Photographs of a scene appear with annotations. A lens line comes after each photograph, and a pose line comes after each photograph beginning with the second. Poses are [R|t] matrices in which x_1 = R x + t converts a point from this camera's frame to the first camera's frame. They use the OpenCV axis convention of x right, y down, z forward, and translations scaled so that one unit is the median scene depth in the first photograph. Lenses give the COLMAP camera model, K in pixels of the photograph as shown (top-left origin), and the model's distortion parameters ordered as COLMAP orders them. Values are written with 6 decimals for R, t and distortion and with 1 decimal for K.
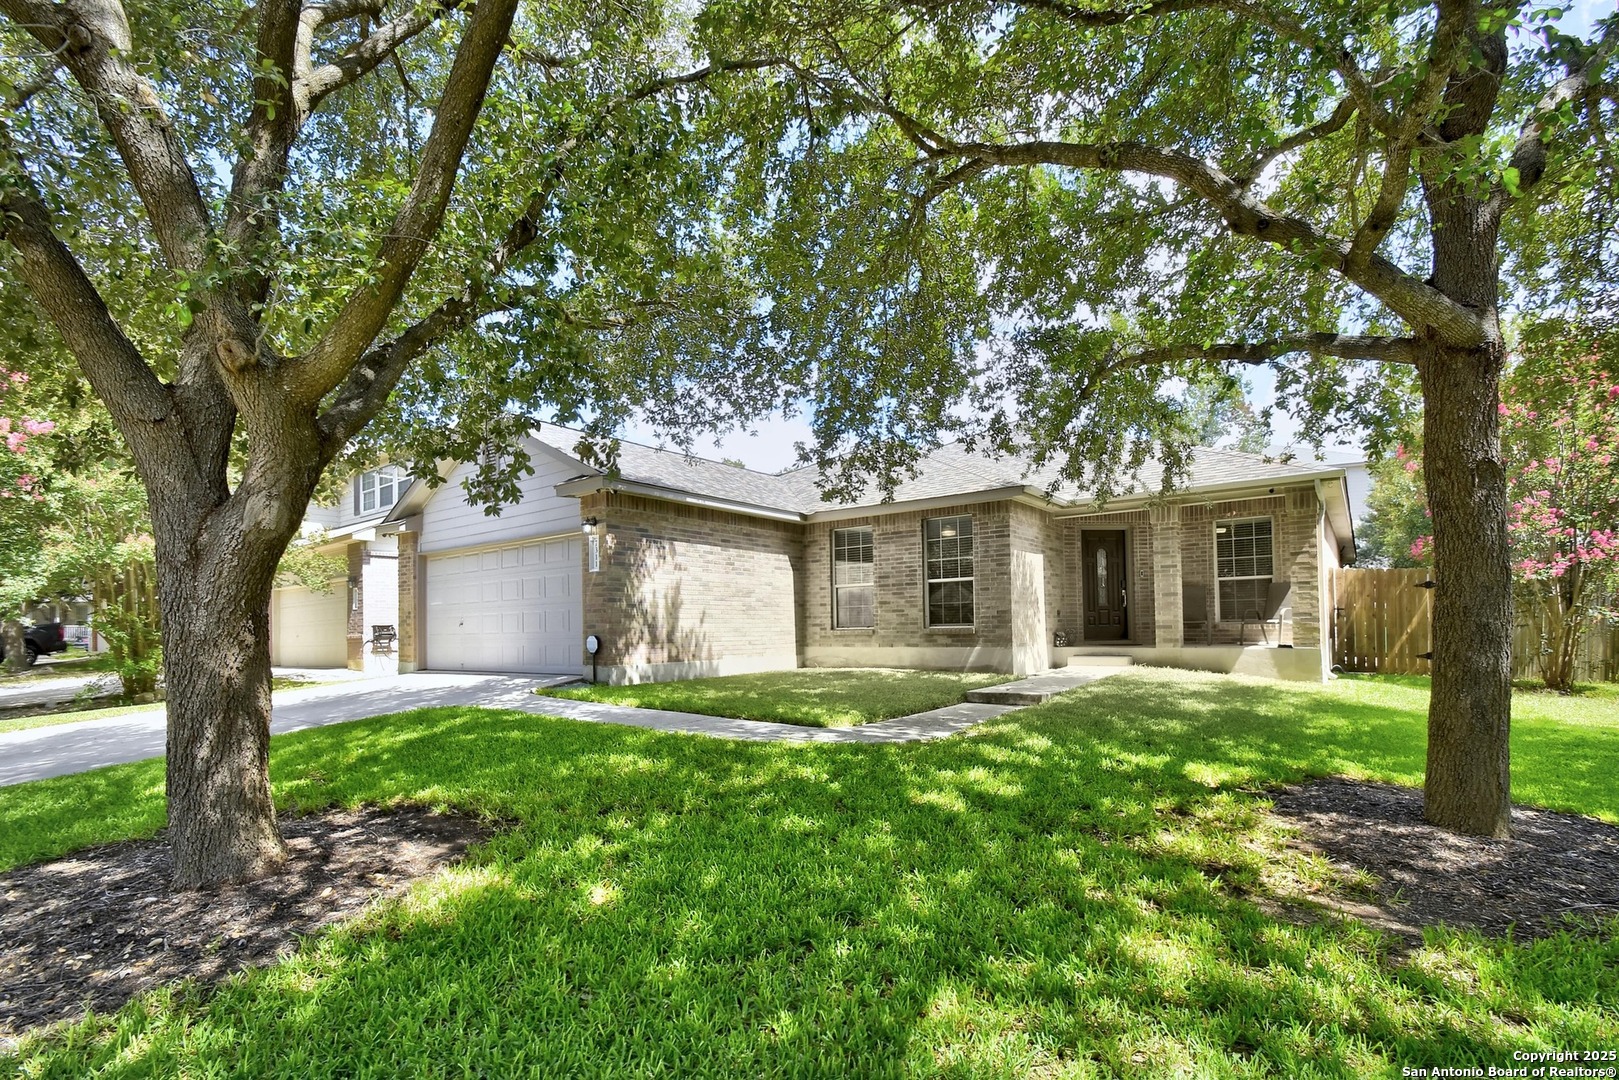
lens RADIAL K [[693.4, 0, 804.2], [0, 693.4, 583.4], [0, 0, 1]] dist [0.036072, -0.000058]
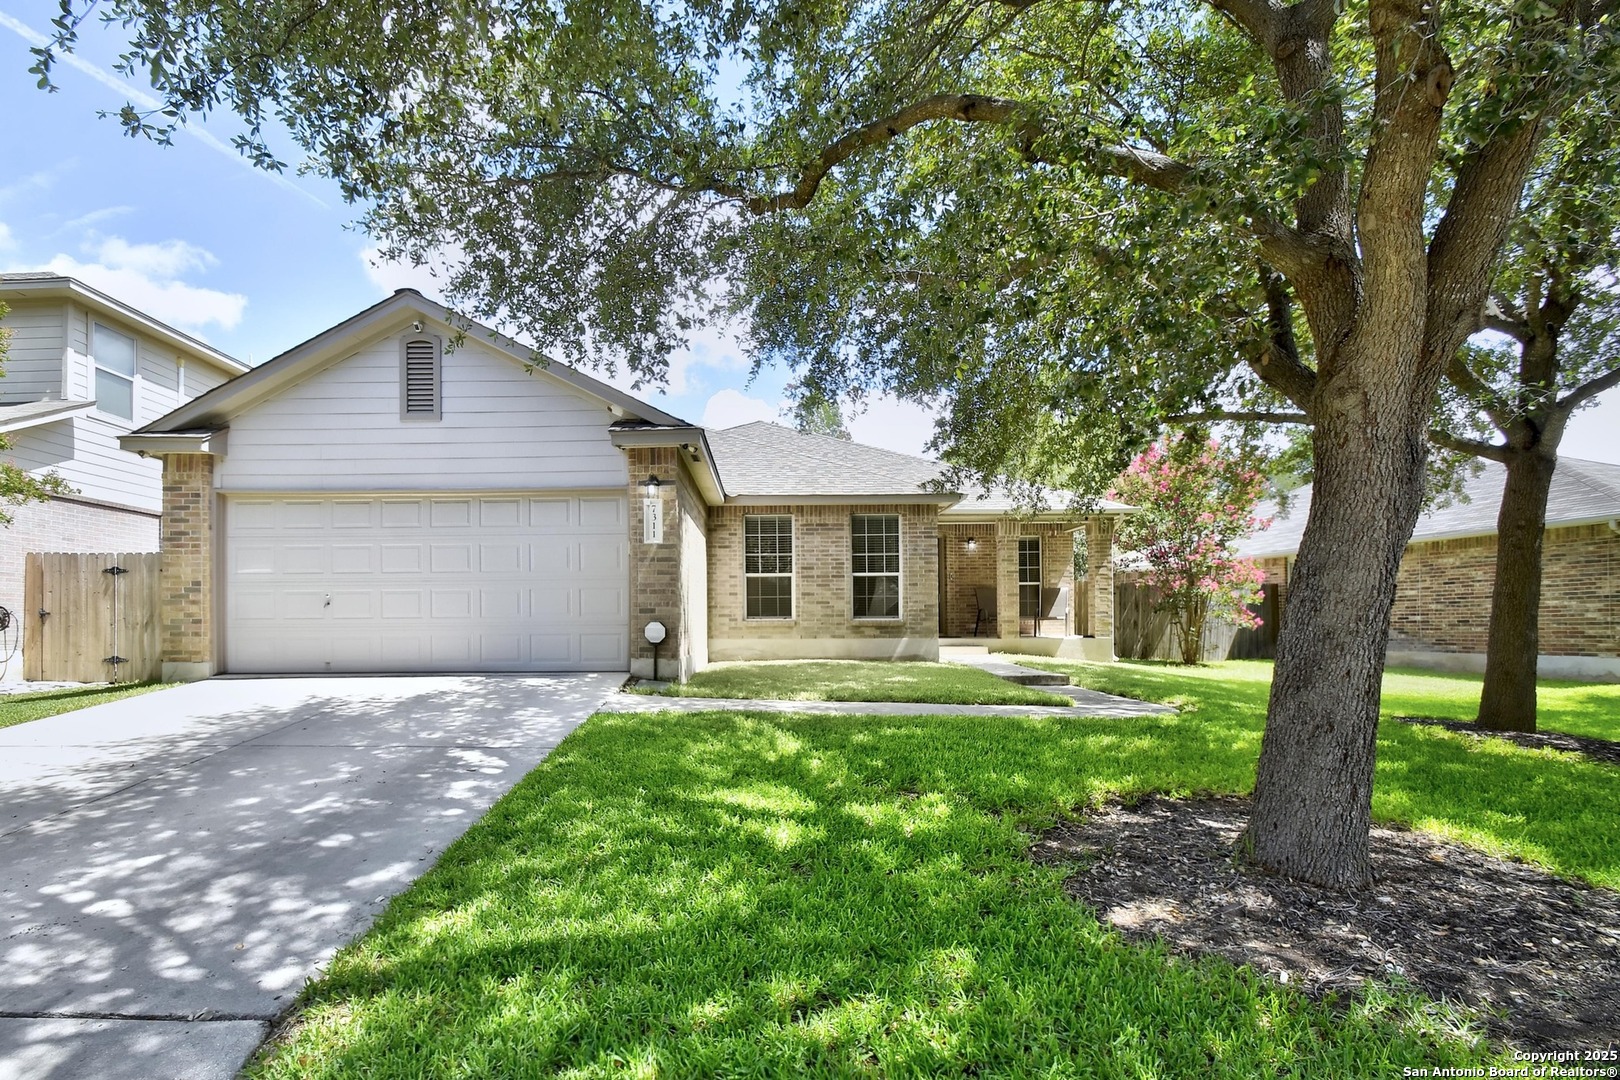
lens RADIAL K [[716.1, 0, 808.8], [0, 716.1, 566.6], [0, 0, 1]] dist [0.000914, -0.000486]
pose [[0.821091, 0.057082, 0.567936, -0.483581], [-0.045787, 0.998367, -0.034148, 0.024484], [-0.568958, 0.002035, 0.822364, 0.163897]]
